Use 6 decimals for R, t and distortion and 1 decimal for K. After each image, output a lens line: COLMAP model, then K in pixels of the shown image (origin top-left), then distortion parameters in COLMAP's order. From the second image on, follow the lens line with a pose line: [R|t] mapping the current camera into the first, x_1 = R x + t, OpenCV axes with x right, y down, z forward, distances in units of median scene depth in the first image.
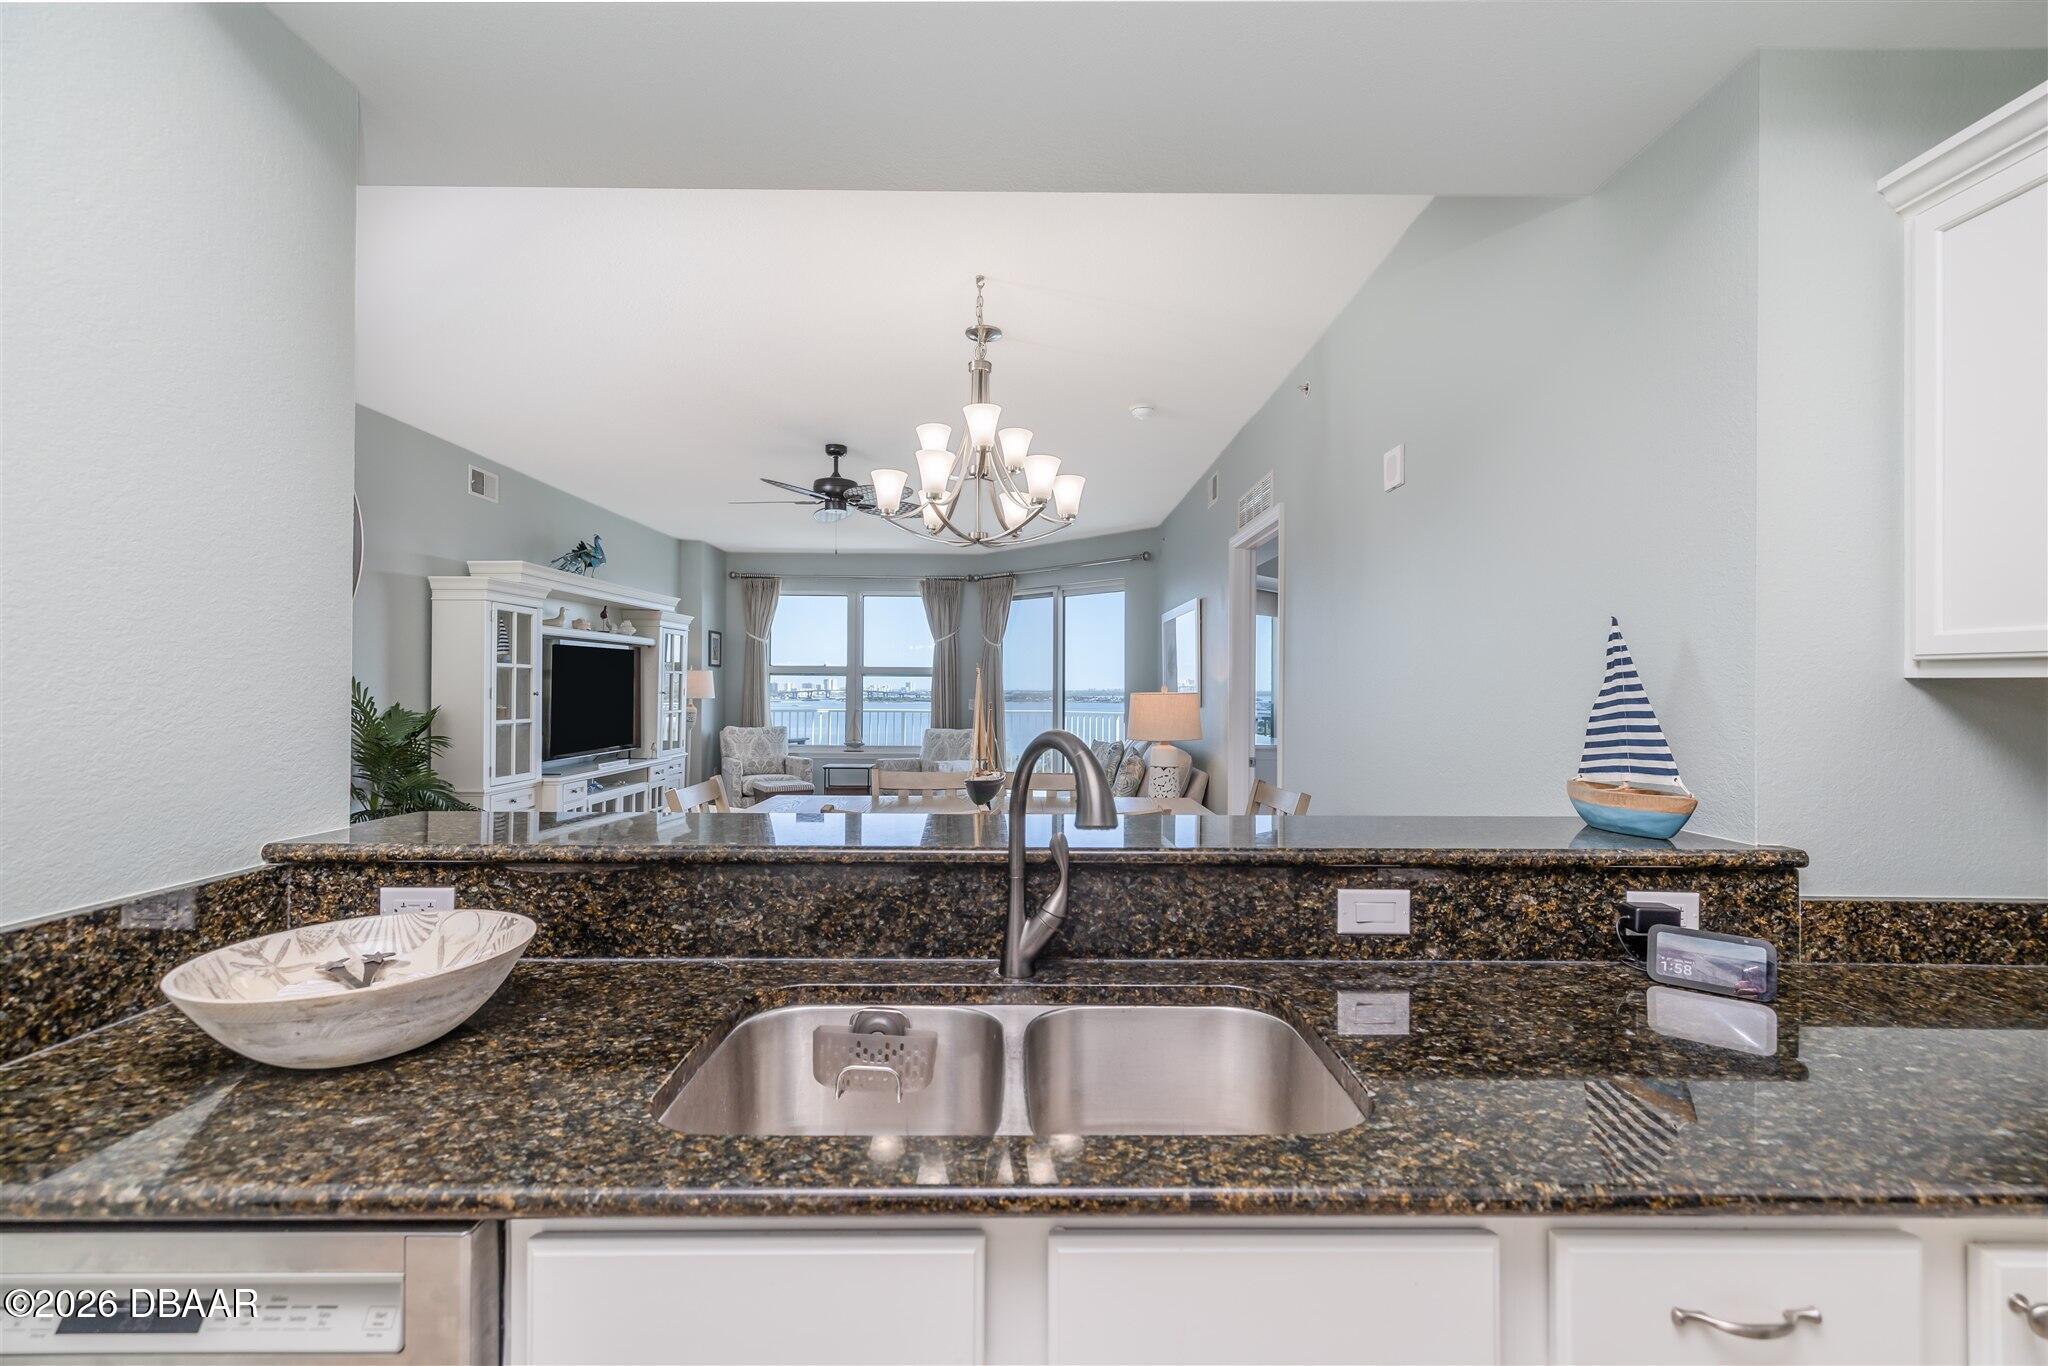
lens RADIAL K [[856.2, 0, 1038.8], [0, 856.2, 685.3], [0, 0, 1]] dist [0.000988, 0.000434]
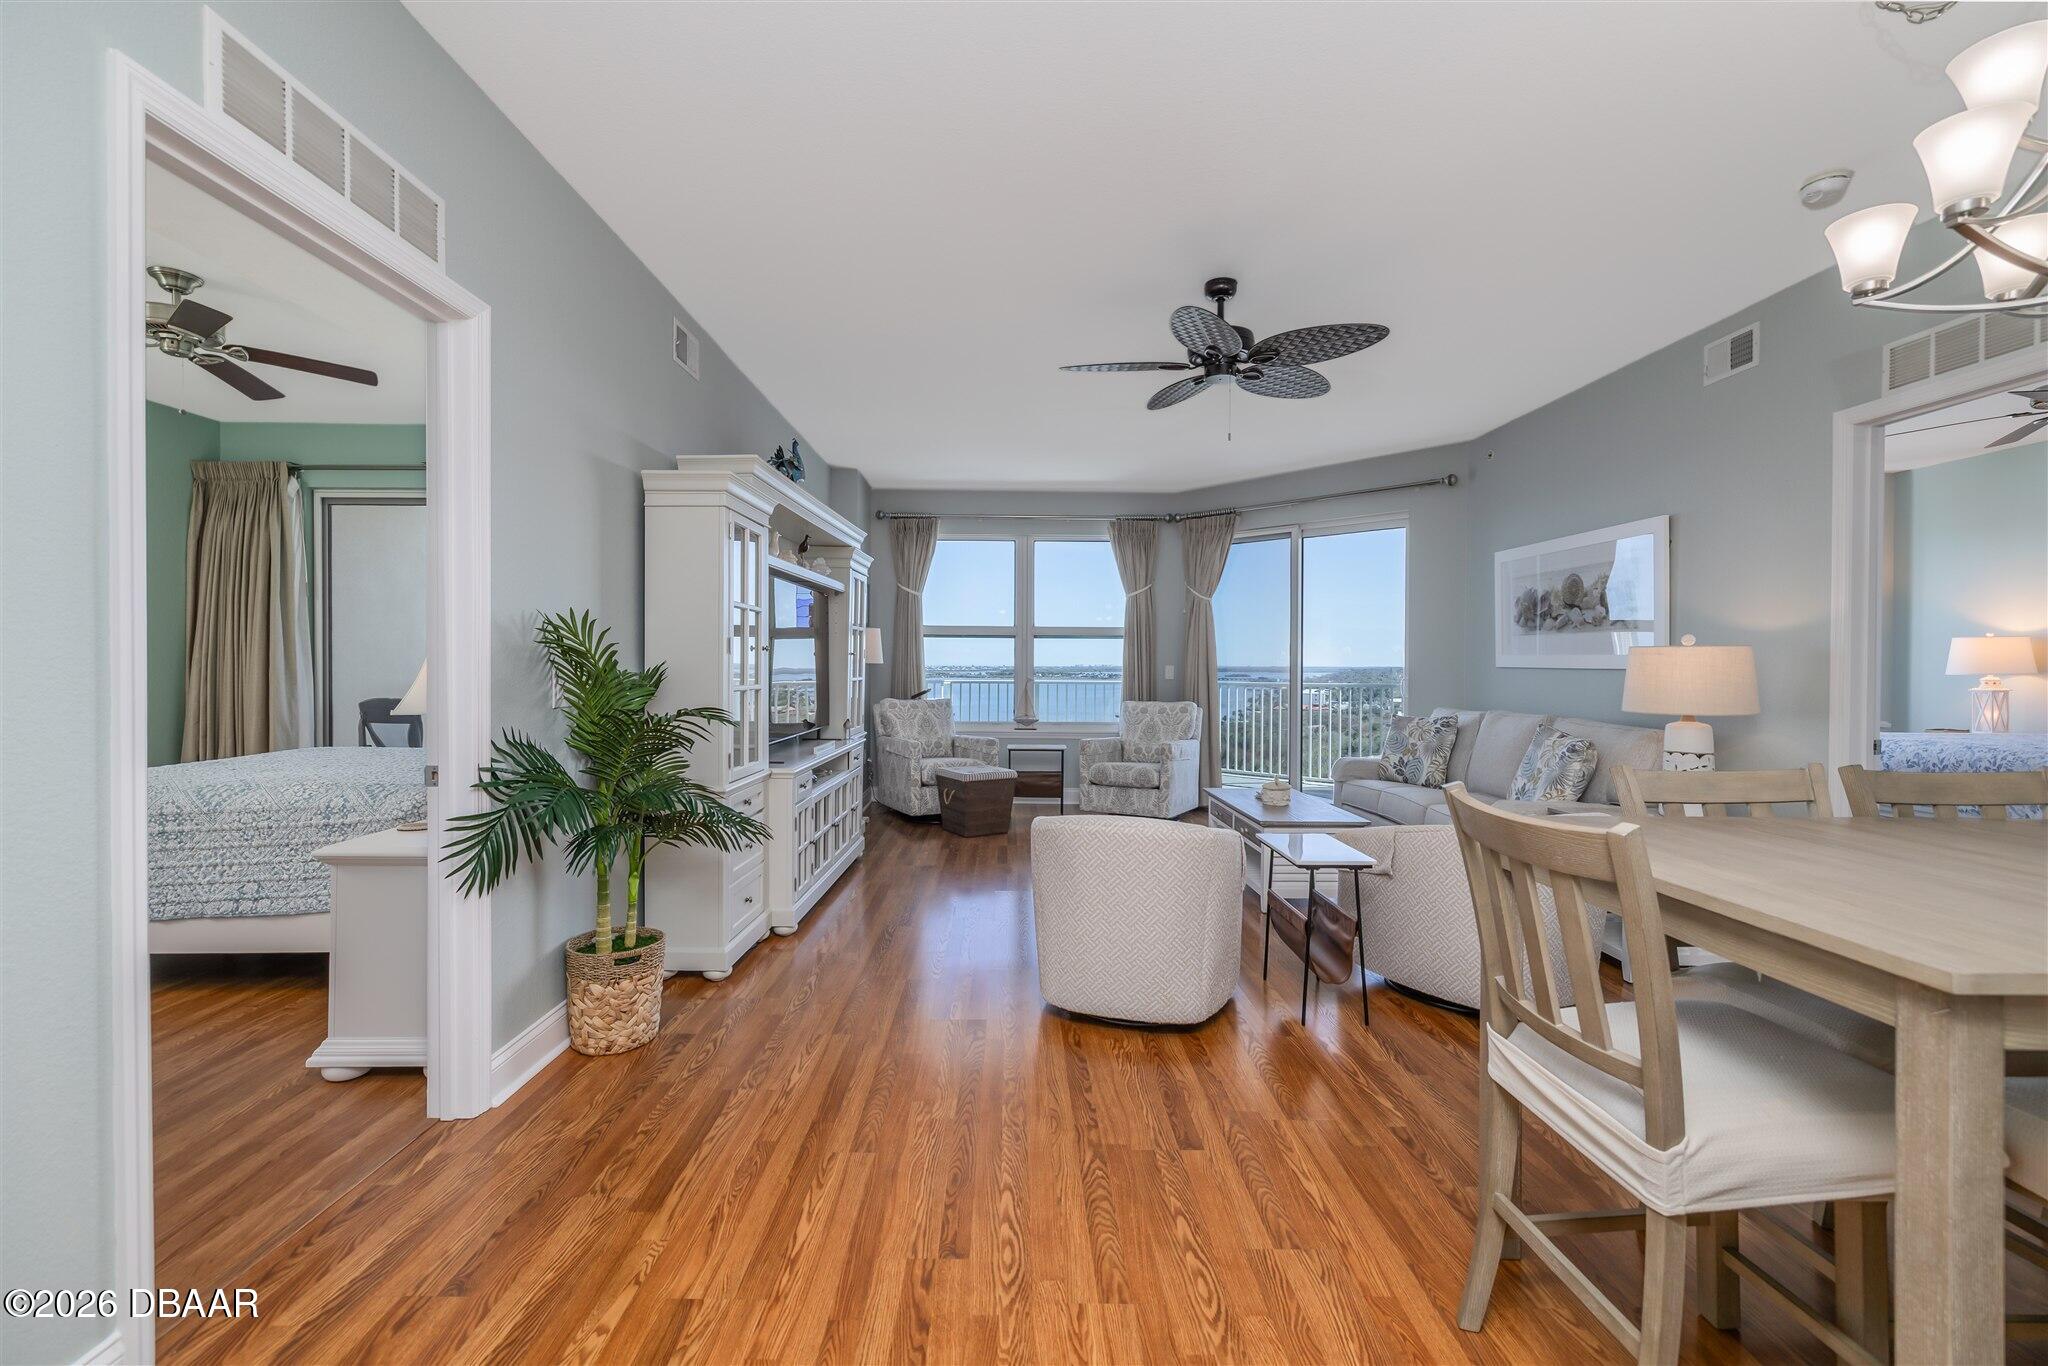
lens RADIAL K [[860.6, 0, 1014.9], [0, 860.6, 671.3], [0, 0, 1]] dist [0.001911, -0.000410]
pose [[0.999838, 0.000242, -0.017995, -1.293316], [-0.000026, 0.999928, 0.011998, 0.069779], [0.017997, -0.011996, 0.999766, 1.052093]]
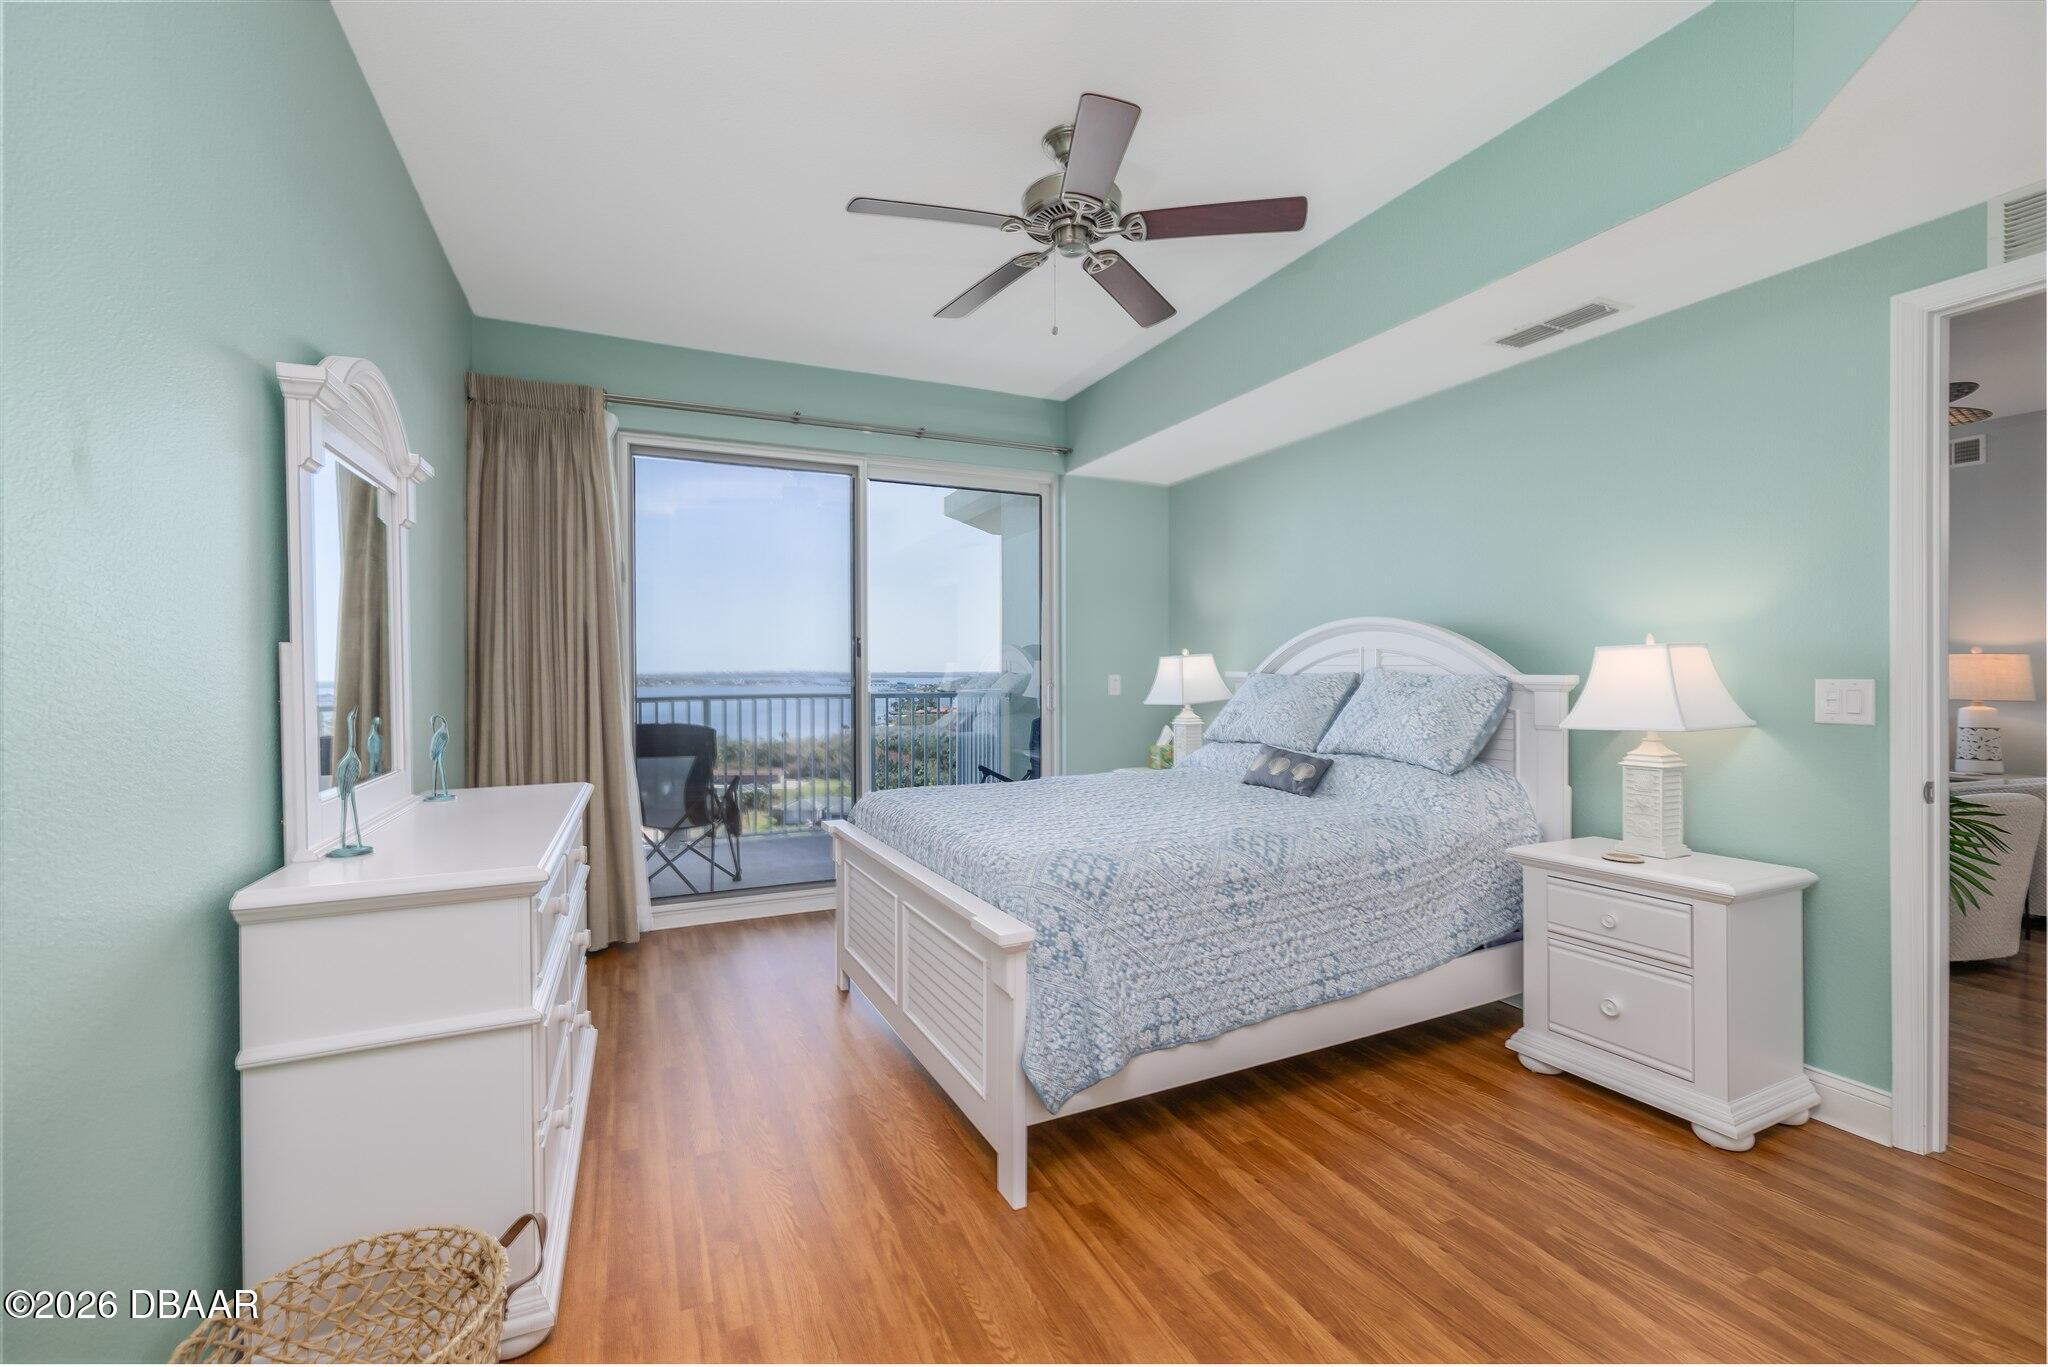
lens RADIAL K [[863.9, 0, 1016.9], [0, 863.9, 676.1], [0, 0, 1]] dist [0.002119, 0.000041]
pose [[0.919465, -0.008121, 0.393089, -4.276240], [0.004095, 0.999930, 0.011081, 0.053278], [-0.393151, -0.008579, 0.919434, 1.803568]]
